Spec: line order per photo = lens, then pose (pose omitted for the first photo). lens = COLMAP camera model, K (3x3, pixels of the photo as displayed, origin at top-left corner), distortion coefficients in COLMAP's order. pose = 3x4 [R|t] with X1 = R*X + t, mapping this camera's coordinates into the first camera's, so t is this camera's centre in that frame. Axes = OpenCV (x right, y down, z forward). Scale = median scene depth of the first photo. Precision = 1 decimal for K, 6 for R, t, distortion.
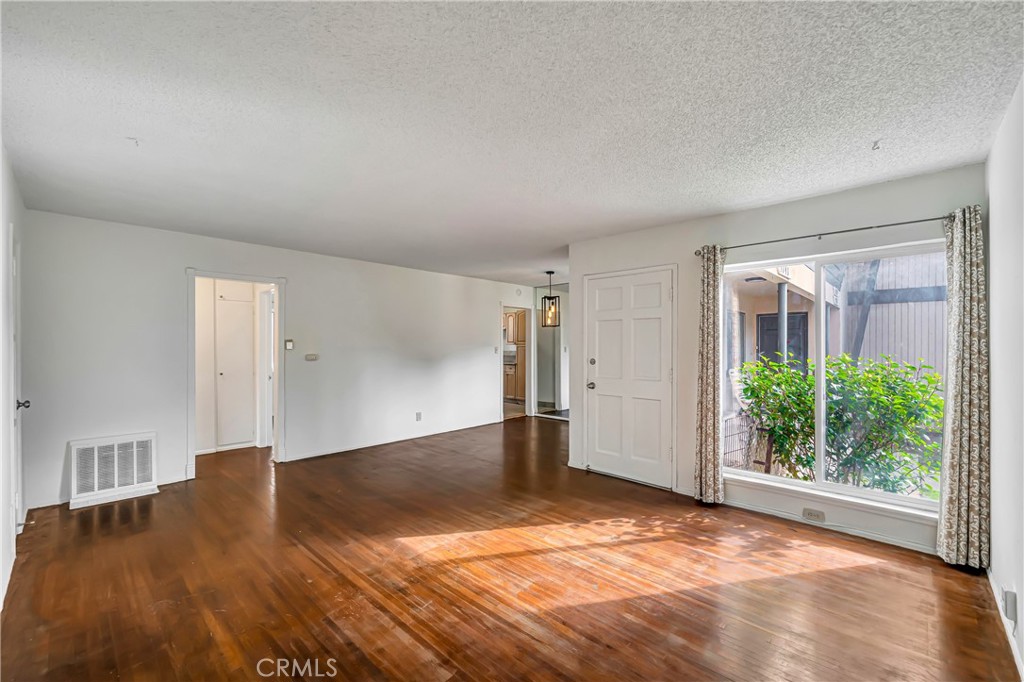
lens RADIAL K [[426.7, 0, 507.9], [0, 426.7, 358.9], [0, 0, 1]] dist [-0.002661, -0.000700]
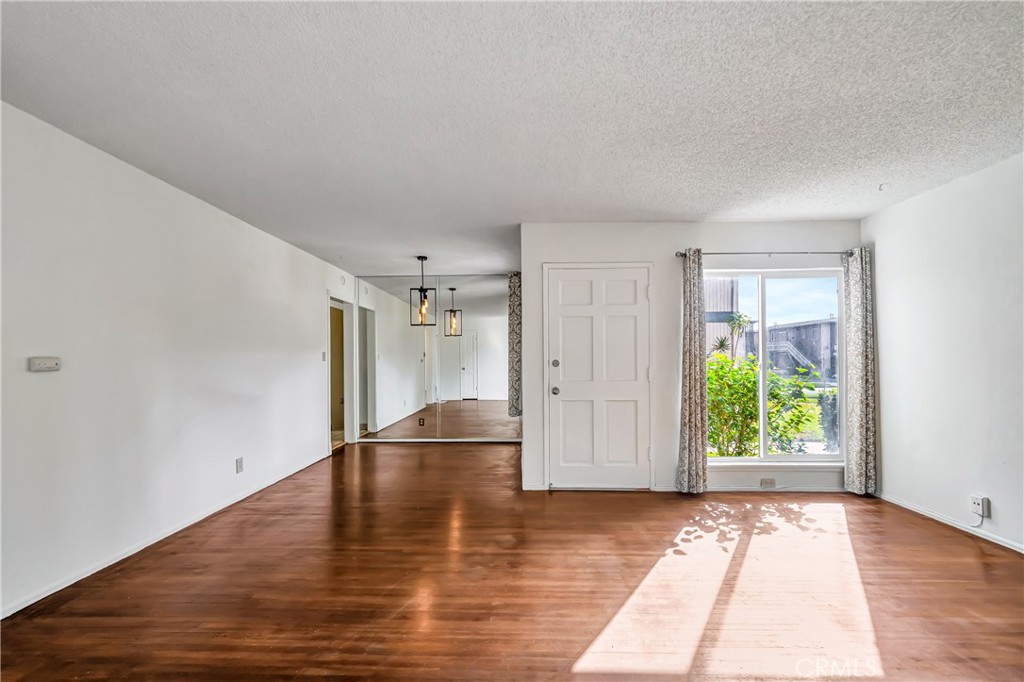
lens RADIAL K [[426.7, 0, 512.6], [0, 426.7, 369.2], [0, 0, 1]] dist [-0.002661, -0.000700]
pose [[0.739459, -0.019283, 0.672926, -0.608966], [0.027357, 0.999625, -0.001417, 0.022641], [-0.672646, 0.019457, 0.739709, 0.558756]]
